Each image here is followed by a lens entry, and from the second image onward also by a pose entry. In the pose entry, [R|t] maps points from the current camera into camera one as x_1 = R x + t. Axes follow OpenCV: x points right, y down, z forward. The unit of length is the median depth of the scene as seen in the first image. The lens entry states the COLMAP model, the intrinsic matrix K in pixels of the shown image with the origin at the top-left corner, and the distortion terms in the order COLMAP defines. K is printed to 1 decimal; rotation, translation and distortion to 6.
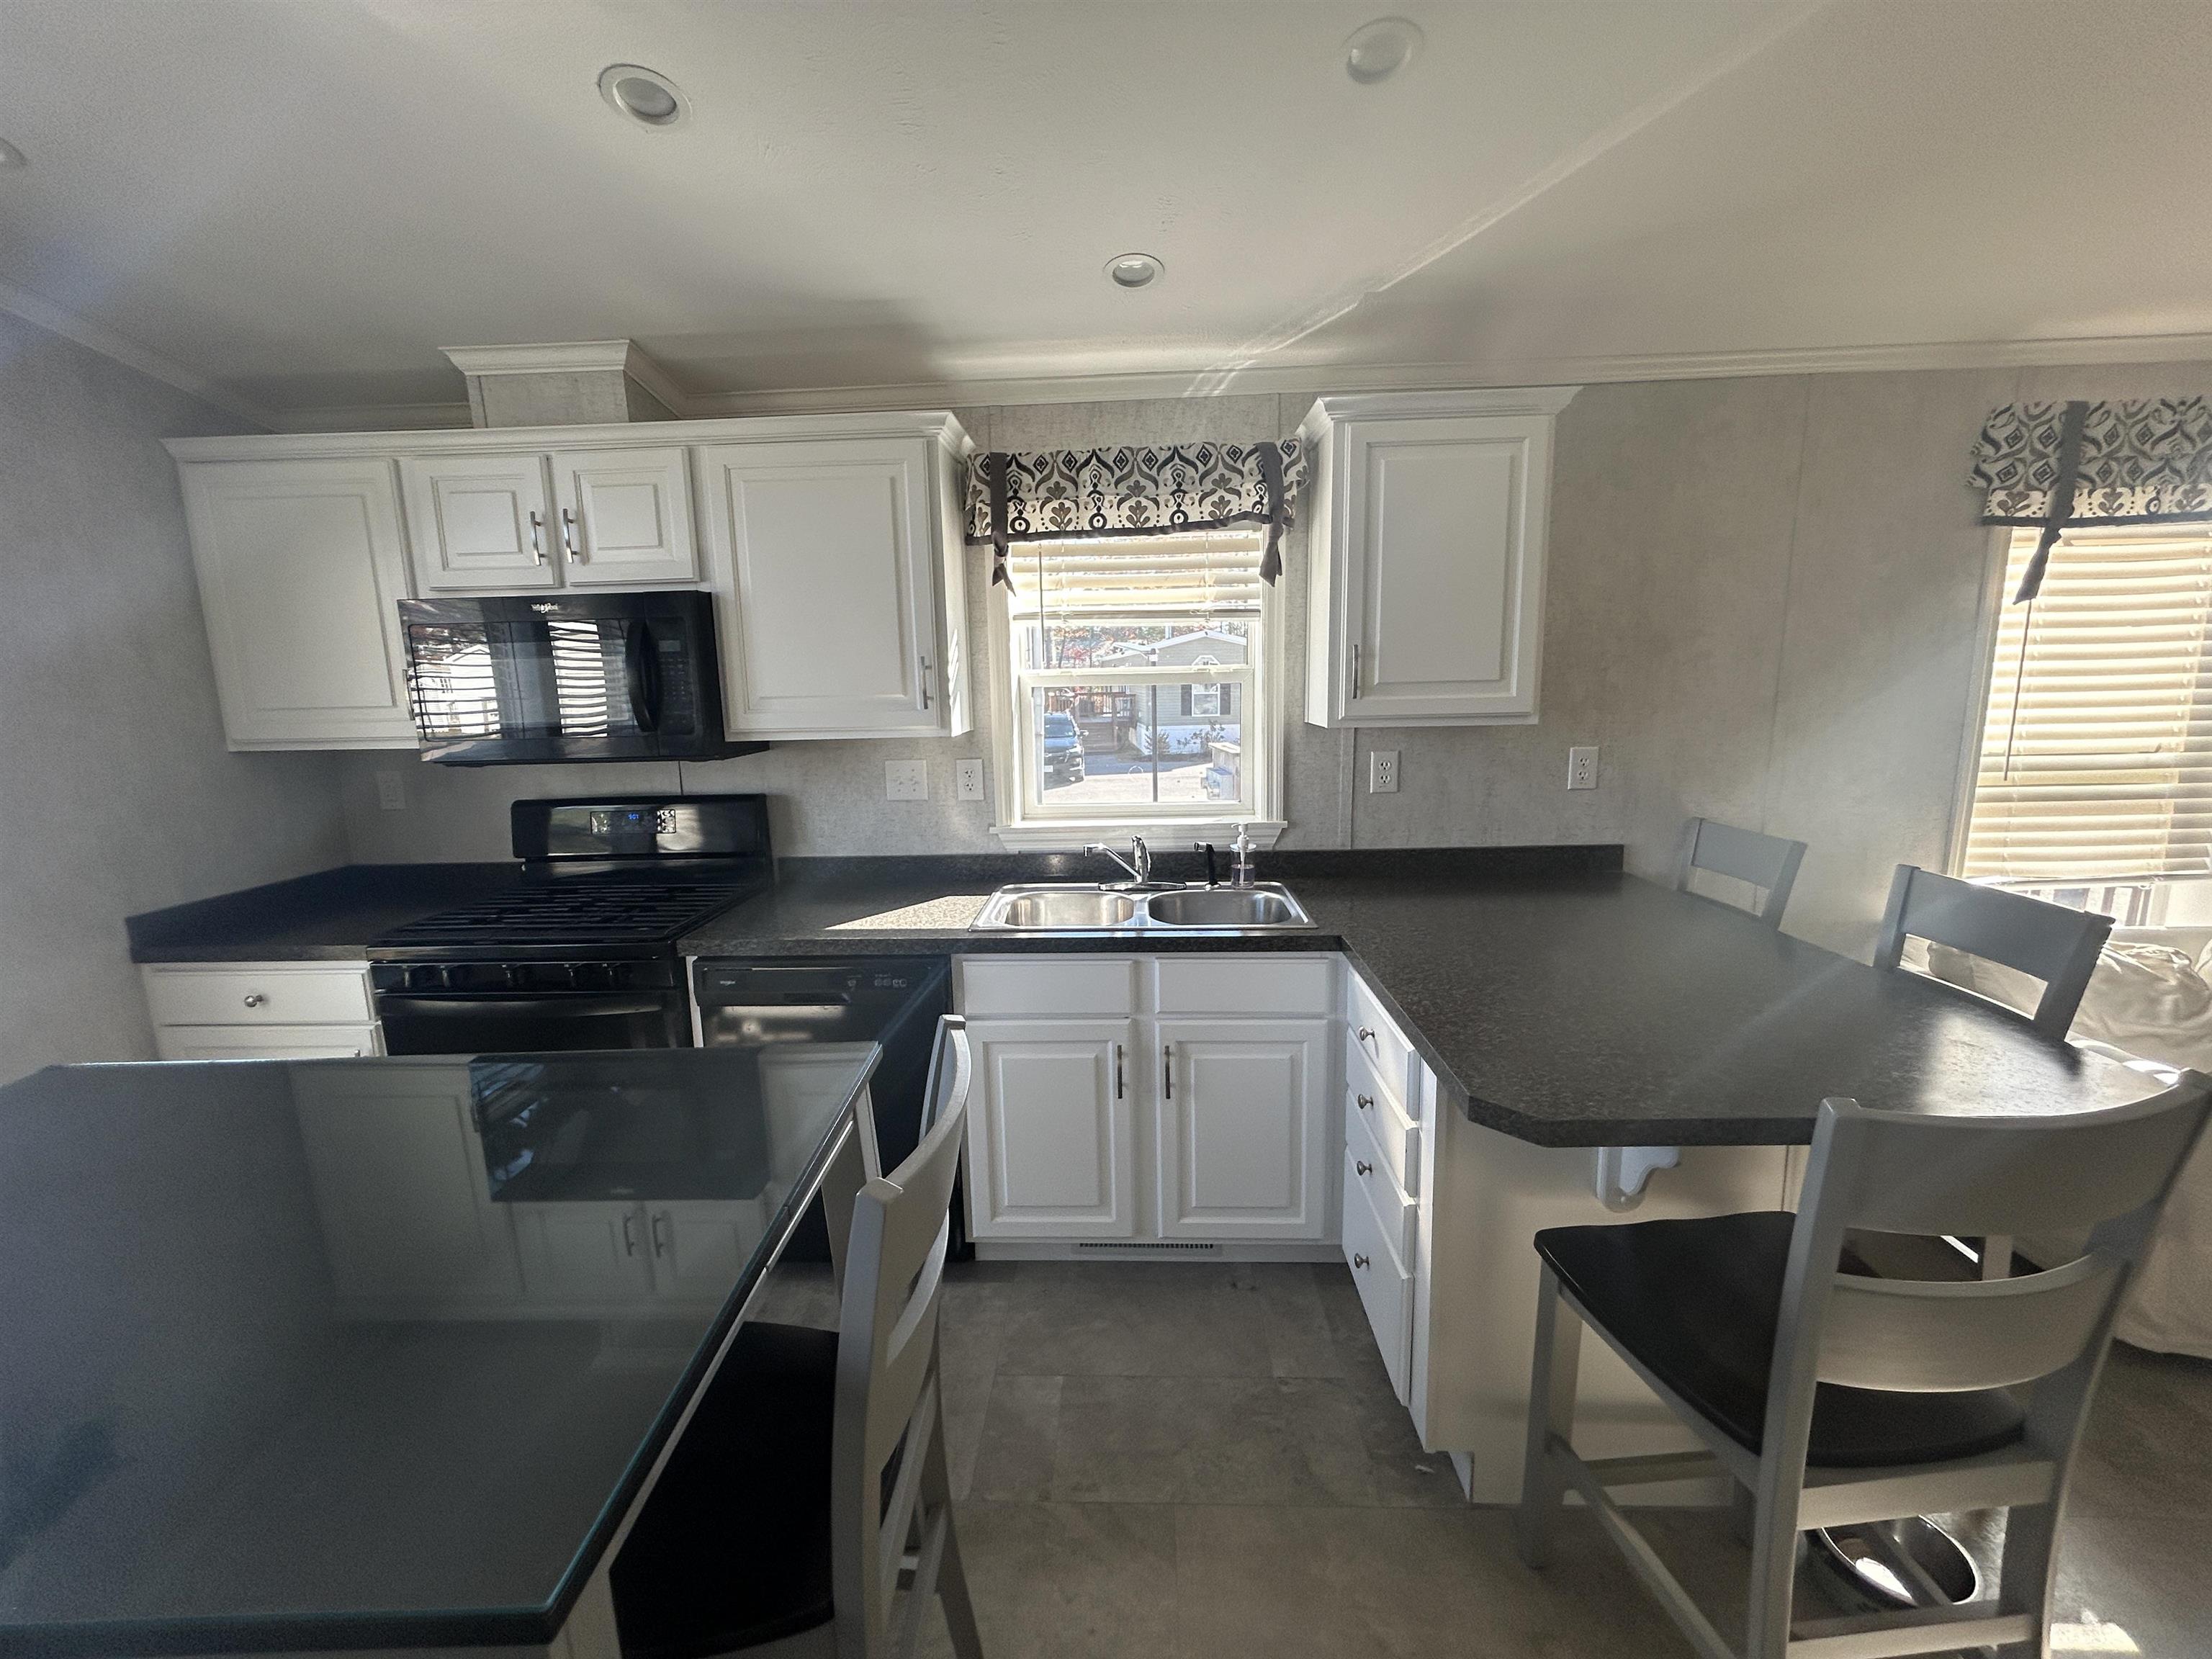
lens RADIAL K [[891.2, 0, 1090.8], [0, 891.2, 824.6], [0, 0, 1]] dist [-0.003238, 0.000184]
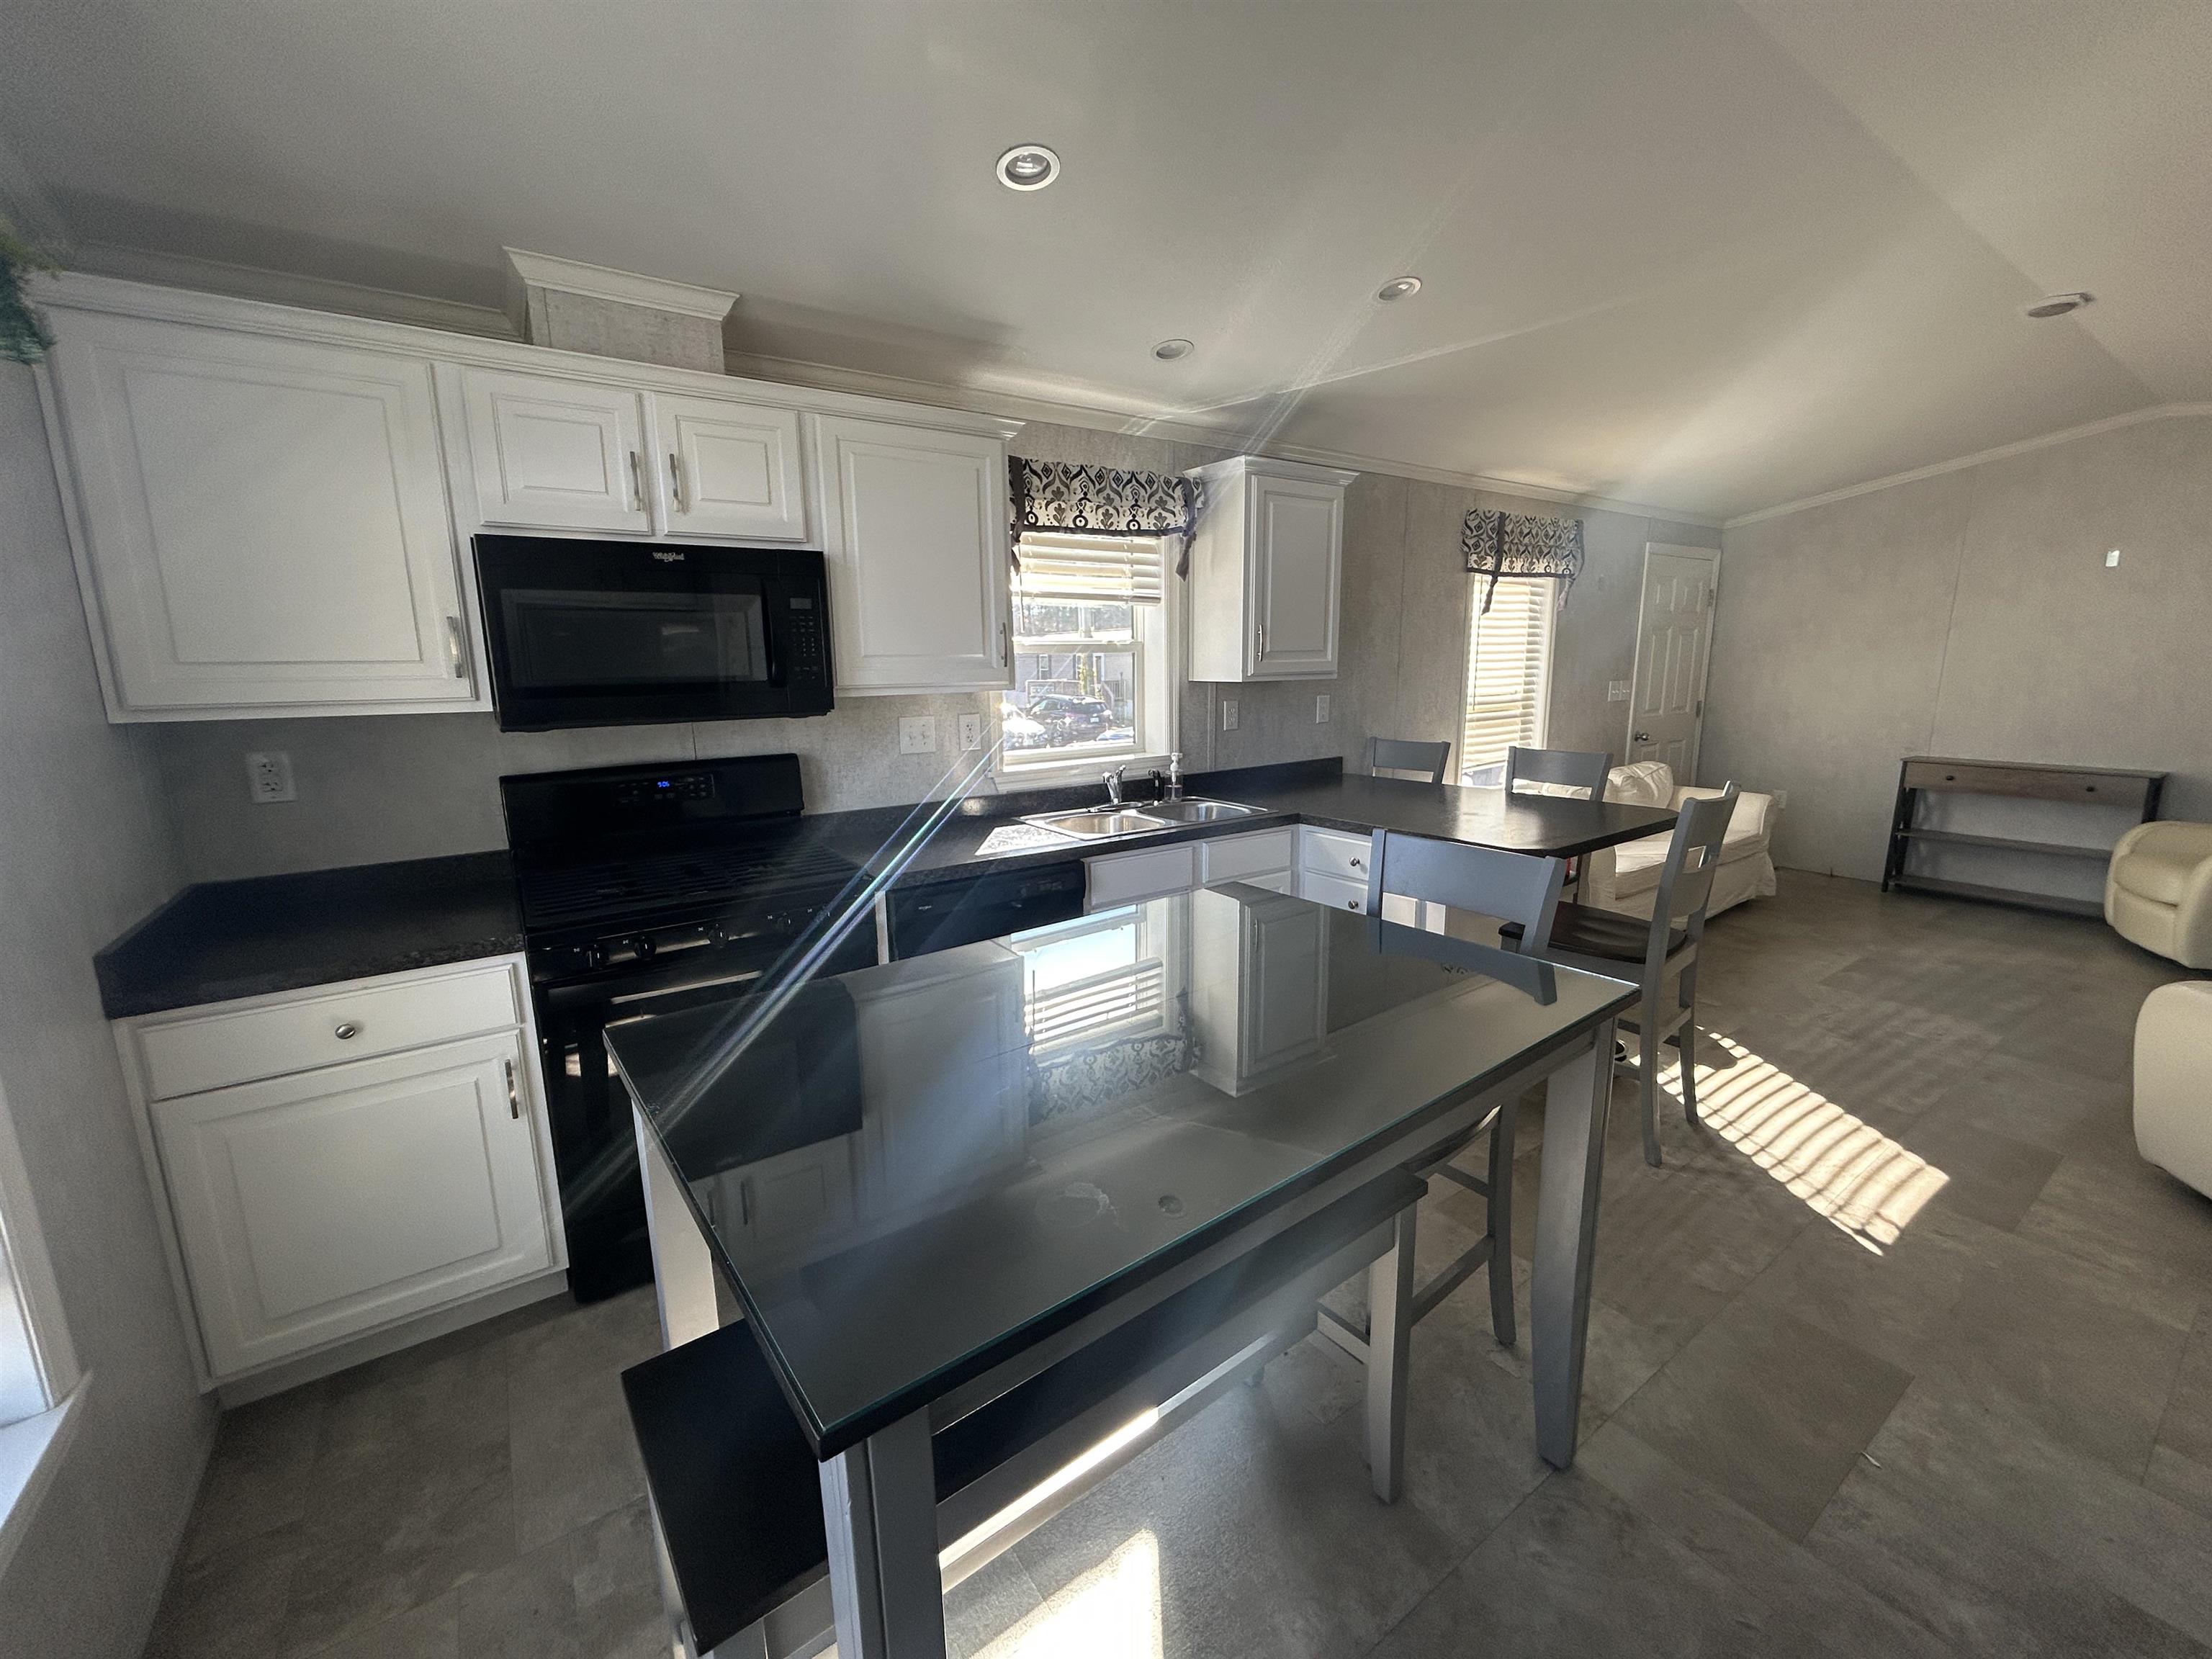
lens RADIAL K [[891.2, 0, 1096.3], [0, 891.2, 825.9], [0, 0, 1]] dist [-0.003238, 0.000184]
pose [[0.800650, -0.099130, 0.590875, -0.795966], [0.092698, 0.994838, 0.041295, 0.043487], [-0.591918, 0.021710, 0.805706, -0.030872]]
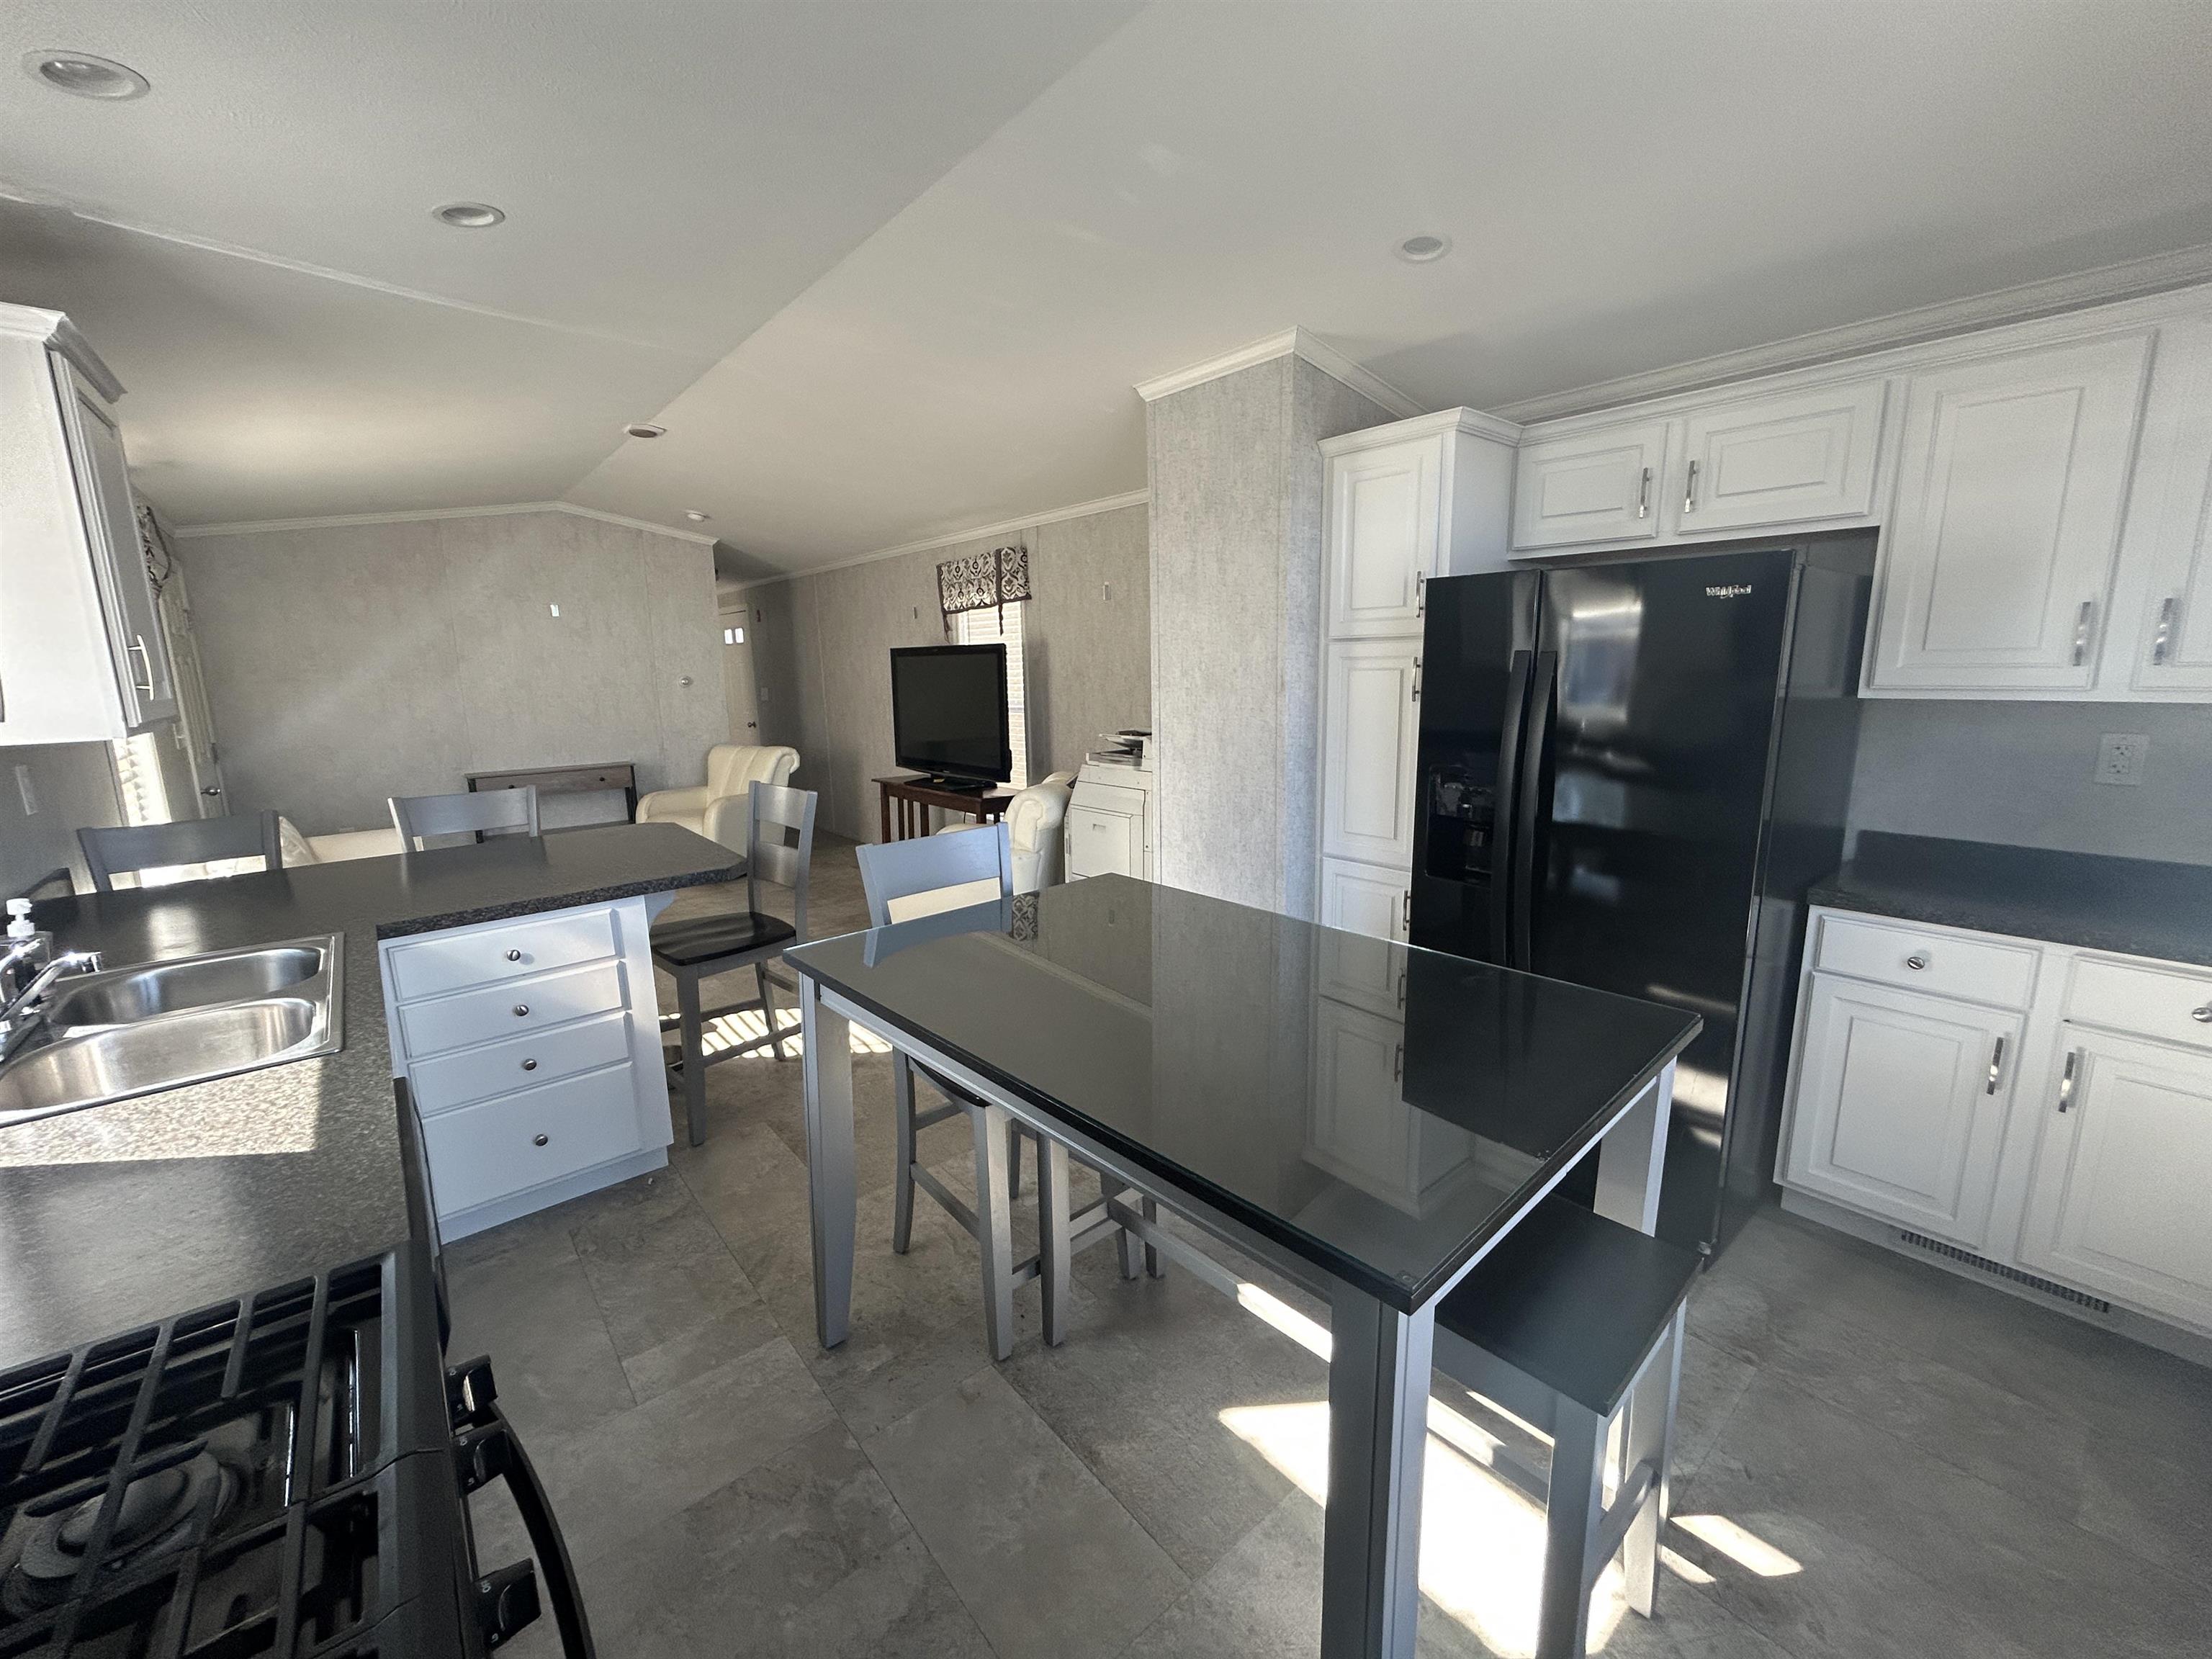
lens RADIAL K [[891.2, 0, 1104.3], [0, 891.2, 829.3], [0, 0, 1]] dist [-0.003238, 0.000184]
pose [[-0.670110, -0.103700, 0.734982, -0.877420], [0.153786, 0.949310, 0.274153, -0.113457], [-0.726156, 0.296743, -0.620195, 0.865823]]
